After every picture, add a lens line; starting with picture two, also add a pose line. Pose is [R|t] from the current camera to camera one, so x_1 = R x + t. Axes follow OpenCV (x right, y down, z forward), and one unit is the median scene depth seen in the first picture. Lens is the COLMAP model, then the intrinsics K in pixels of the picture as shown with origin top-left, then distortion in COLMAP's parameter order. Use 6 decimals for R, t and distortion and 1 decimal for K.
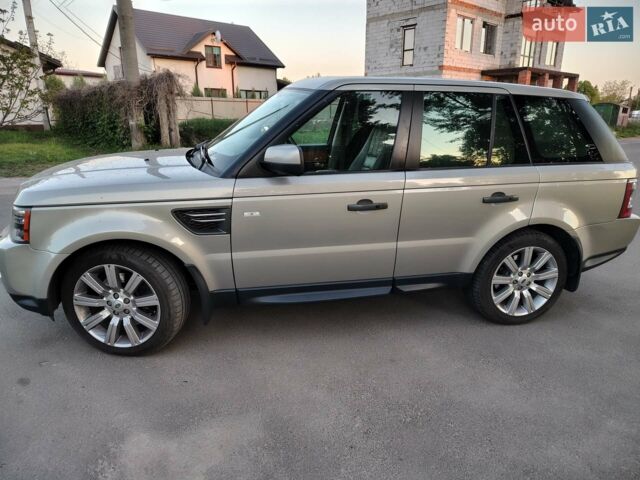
lens RADIAL K [[439.0, 0, 321.0], [0, 439.0, 243.5], [0, 0, 1]] dist [0.007380, -0.003366]
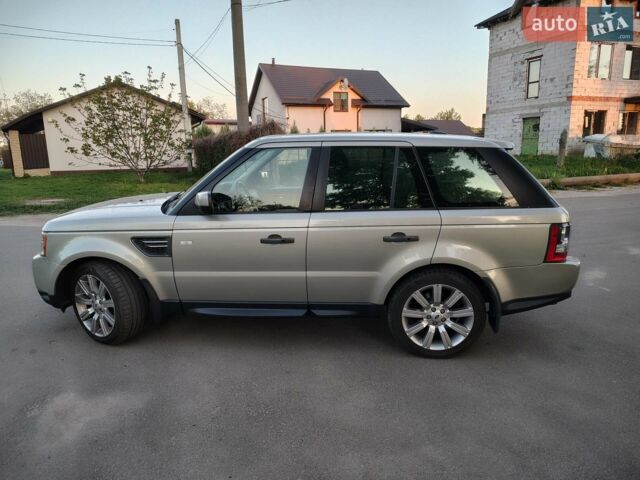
lens RADIAL K [[435.1, 0, 314.4], [0, 435.1, 239.4], [0, 0, 1]] dist [0.047443, -0.054011]
pose [[0.950606, 0.035439, -0.308371, 0.492795], [-0.062199, 0.995059, -0.077384, 0.000124], [0.304105, 0.092742, 0.948113, -0.099931]]
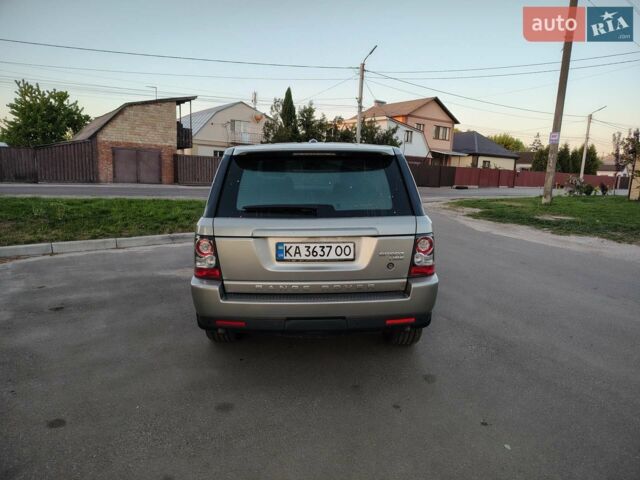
lens RADIAL K [[439.0, 0, 321.0], [0, 439.0, 243.5], [0, 0, 1]] dist [0.007380, -0.003366]
pose [[-0.183319, 0.141549, -0.972809, 1.565055], [-0.305099, 0.932521, 0.193180, -0.387545], [0.934510, 0.332217, -0.127763, 1.372501]]
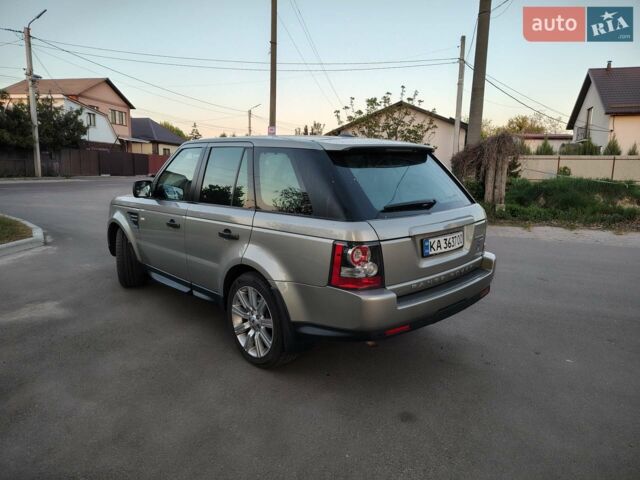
lens RADIAL K [[435.1, 0, 314.4], [0, 435.1, 239.4], [0, 0, 1]] dist [0.047443, -0.054011]
pose [[0.514738, 0.138774, -0.846042, 1.361070], [-0.255591, 0.966780, 0.003075, -0.138584], [0.818363, 0.214657, 0.533108, 0.525557]]
